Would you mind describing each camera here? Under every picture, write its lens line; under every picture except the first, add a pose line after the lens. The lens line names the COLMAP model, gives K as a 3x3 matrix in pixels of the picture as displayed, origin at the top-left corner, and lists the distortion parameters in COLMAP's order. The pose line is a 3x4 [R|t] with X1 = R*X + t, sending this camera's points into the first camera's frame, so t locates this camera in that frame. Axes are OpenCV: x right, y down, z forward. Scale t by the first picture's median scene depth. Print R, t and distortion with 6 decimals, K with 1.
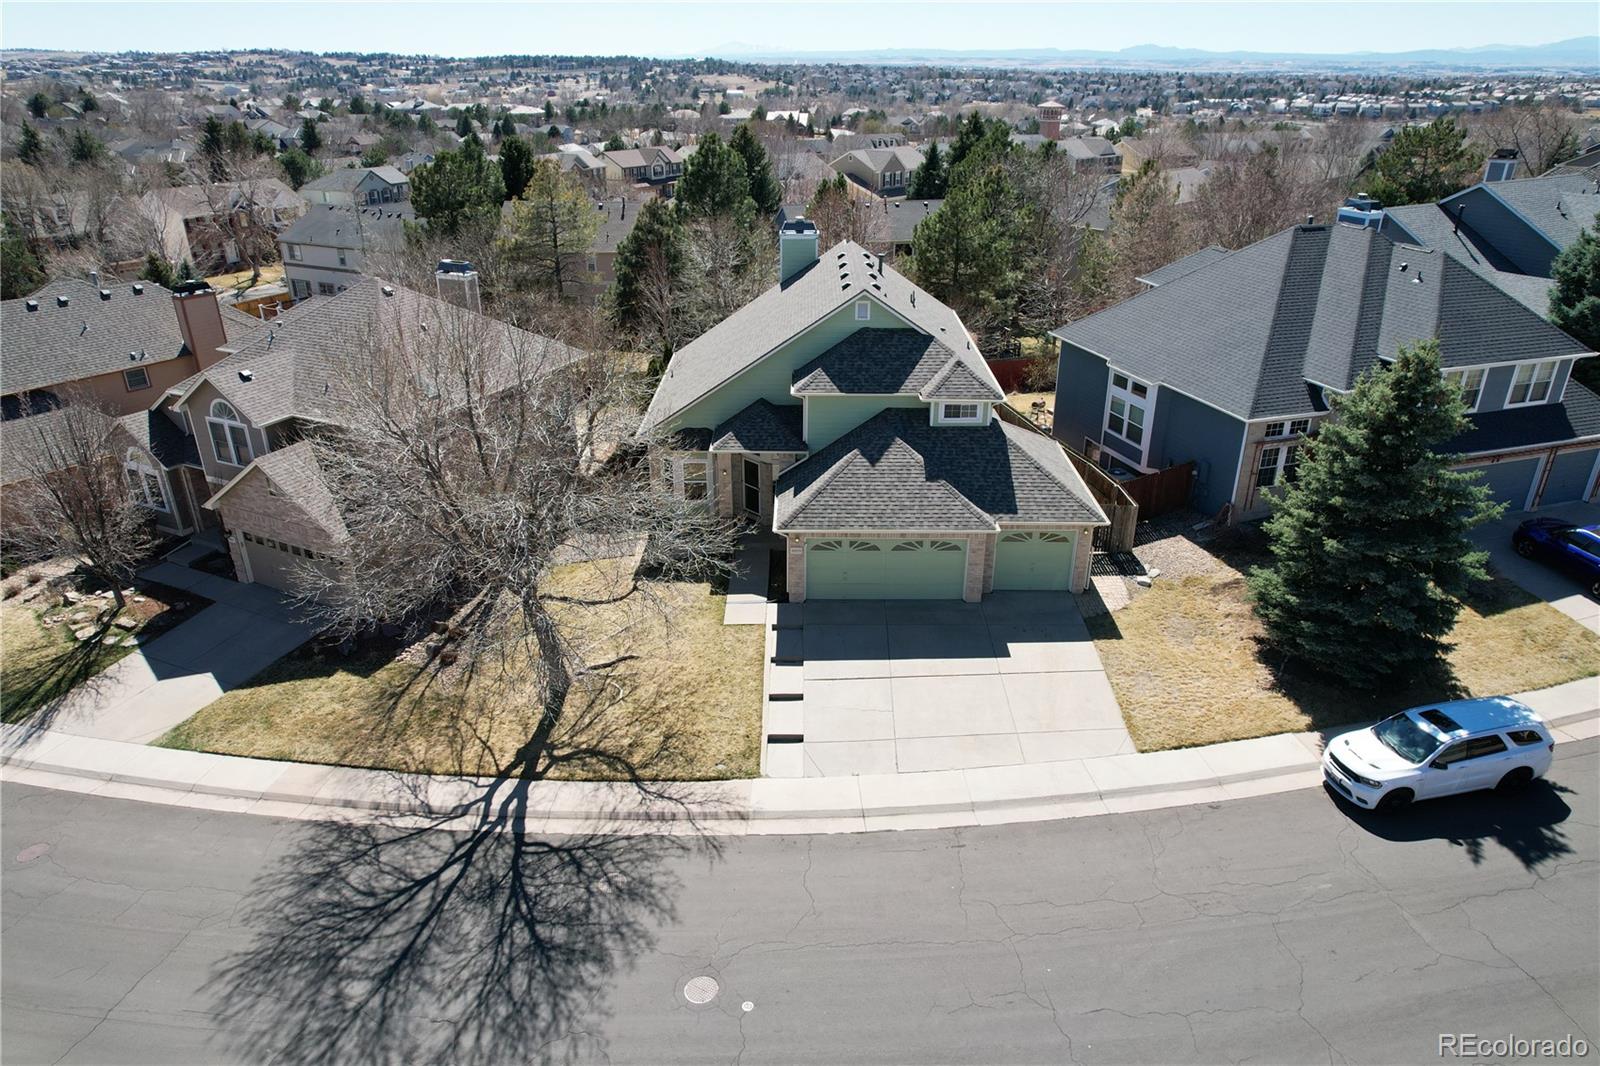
lens RADIAL K [[1019.3, 0, 800.0], [0, 1019.3, 533.0], [0, 0, 1]] dist [-0.079079, 0.075444]
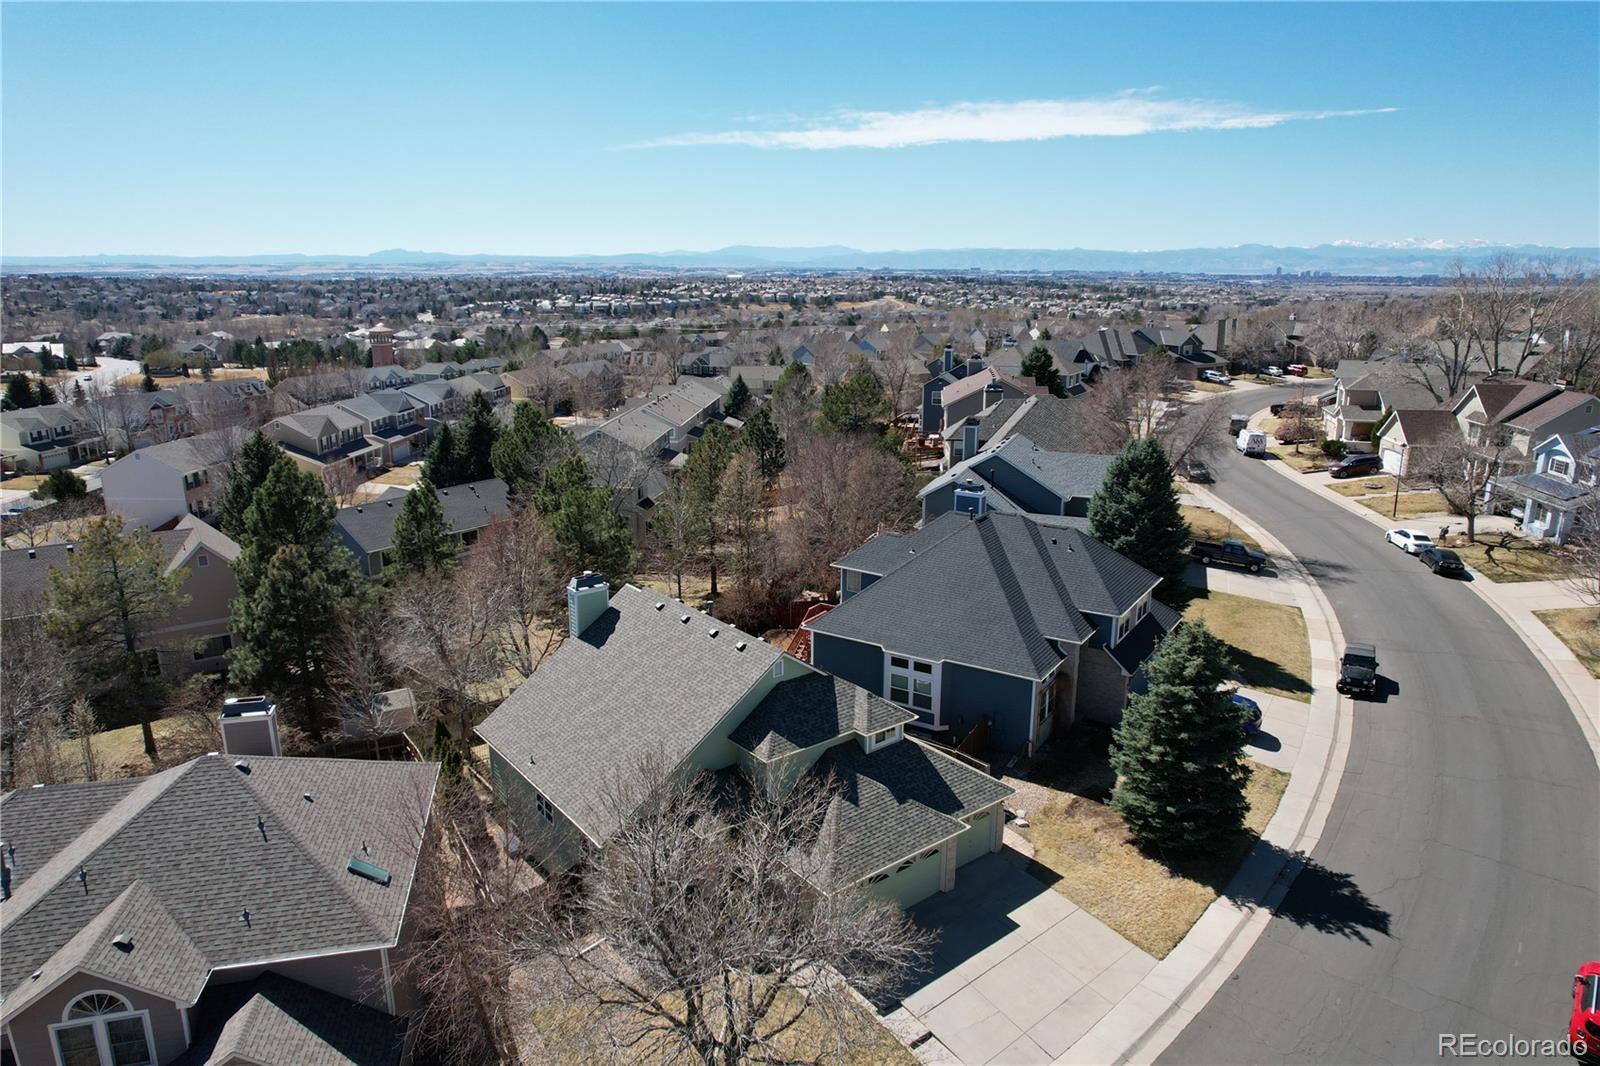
lens RADIAL K [[1019.3, 0, 800.0], [0, 1019.3, 533.0], [0, 0, 1]] dist [-0.079079, 0.075444]
pose [[0.782849, -0.159796, 0.601343, -0.567379], [0.265020, 0.960043, -0.089897, -0.254512], [-0.562950, 0.229743, 0.793918, 0.058469]]
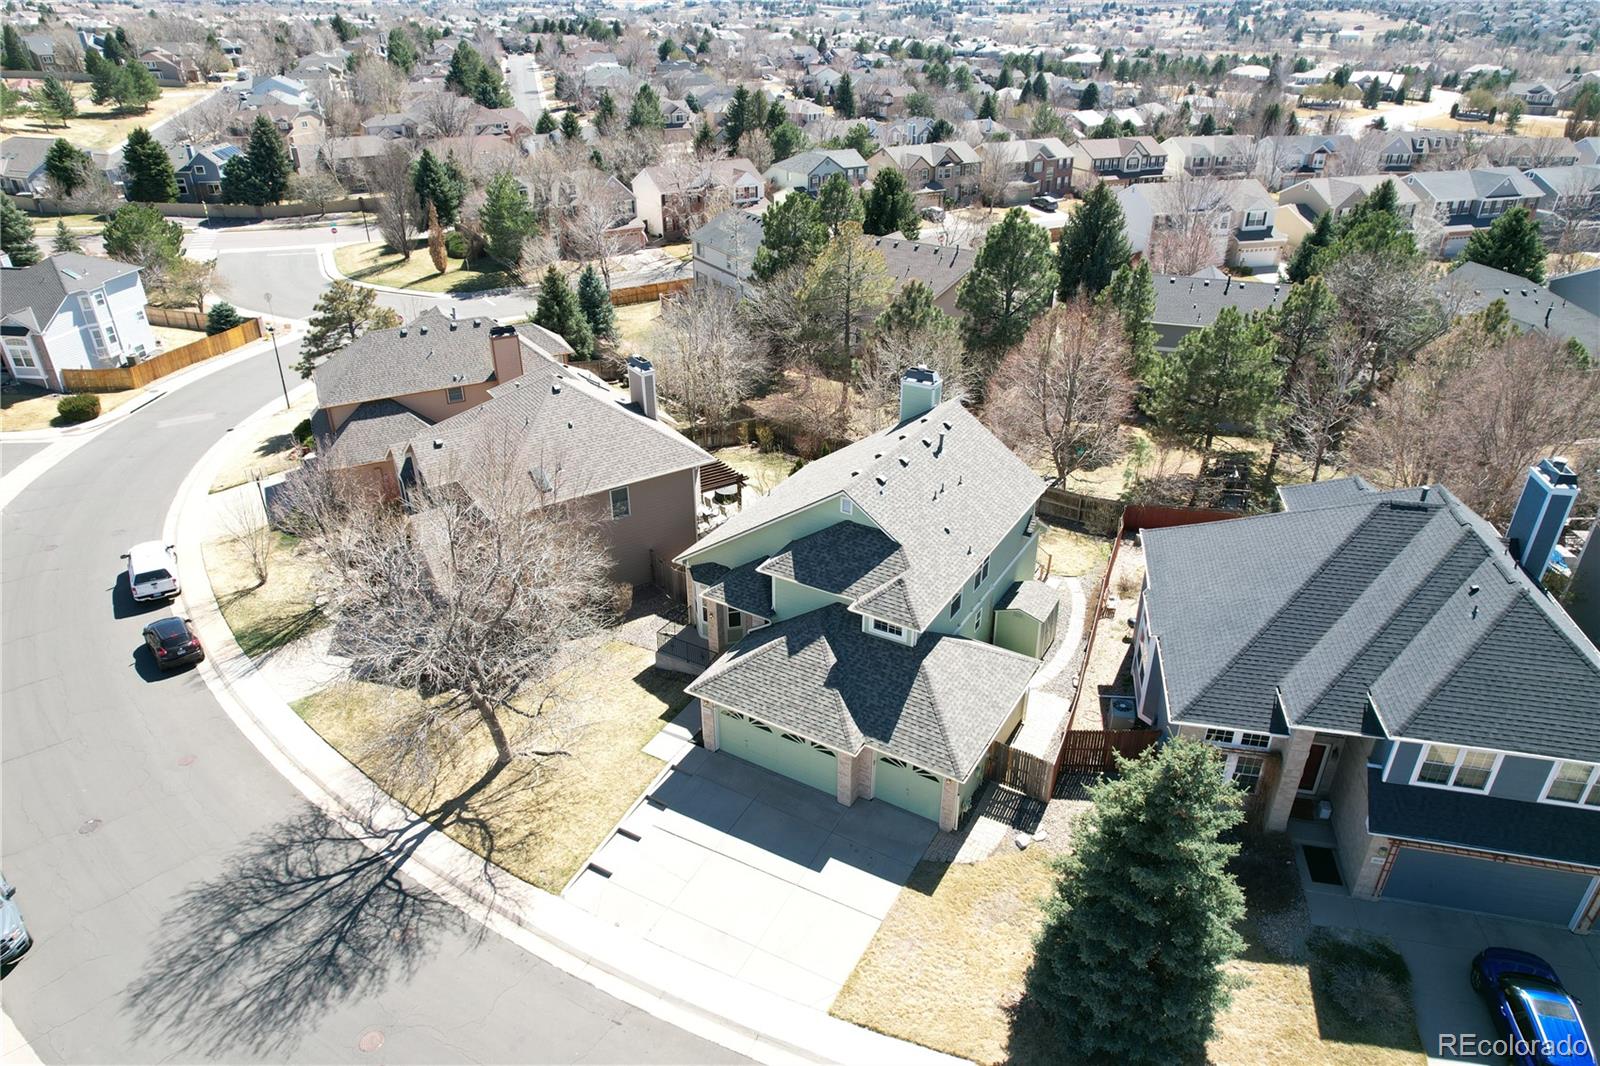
lens RADIAL K [[1019.3, 0, 800.0], [0, 1019.3, 533.0], [0, 0, 1]] dist [-0.079079, 0.075444]
pose [[0.863890, 0.239114, -0.443305, 0.499636], [-0.212011, 0.970990, 0.110586, -0.298211], [0.456887, -0.001549, 0.889523, 0.019111]]
